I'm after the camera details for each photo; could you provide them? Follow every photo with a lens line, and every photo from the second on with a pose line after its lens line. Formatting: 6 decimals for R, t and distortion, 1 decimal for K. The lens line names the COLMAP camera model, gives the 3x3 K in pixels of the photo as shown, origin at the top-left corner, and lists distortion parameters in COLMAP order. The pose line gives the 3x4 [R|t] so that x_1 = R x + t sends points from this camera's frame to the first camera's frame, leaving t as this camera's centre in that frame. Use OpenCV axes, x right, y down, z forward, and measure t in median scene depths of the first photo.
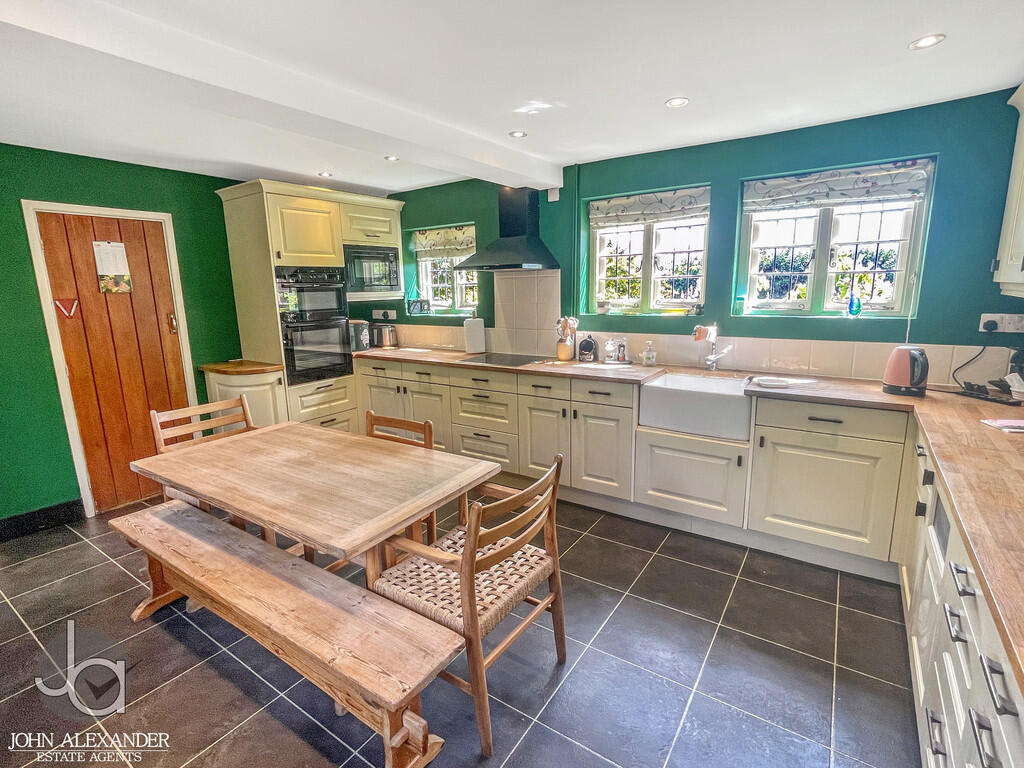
lens RADIAL K [[491.3, 0, 510.2], [0, 491.3, 381.9], [0, 0, 1]] dist [-0.001291, 0.000375]
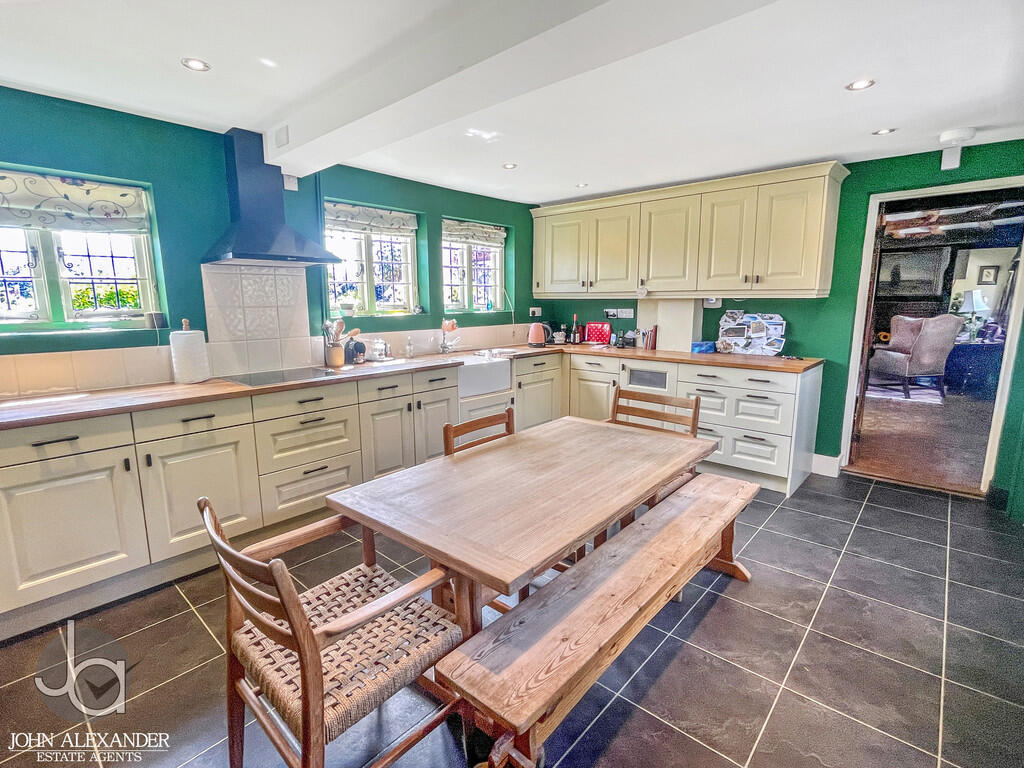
lens RADIAL K [[491.3, 0, 508.7], [0, 491.3, 383.2], [0, 0, 1]] dist [-0.001291, 0.000375]
pose [[0.130124, -0.146254, 0.980652, -0.882809], [0.192697, 0.973932, 0.119683, -0.071302], [-0.972592, 0.173395, 0.154914, 0.626161]]
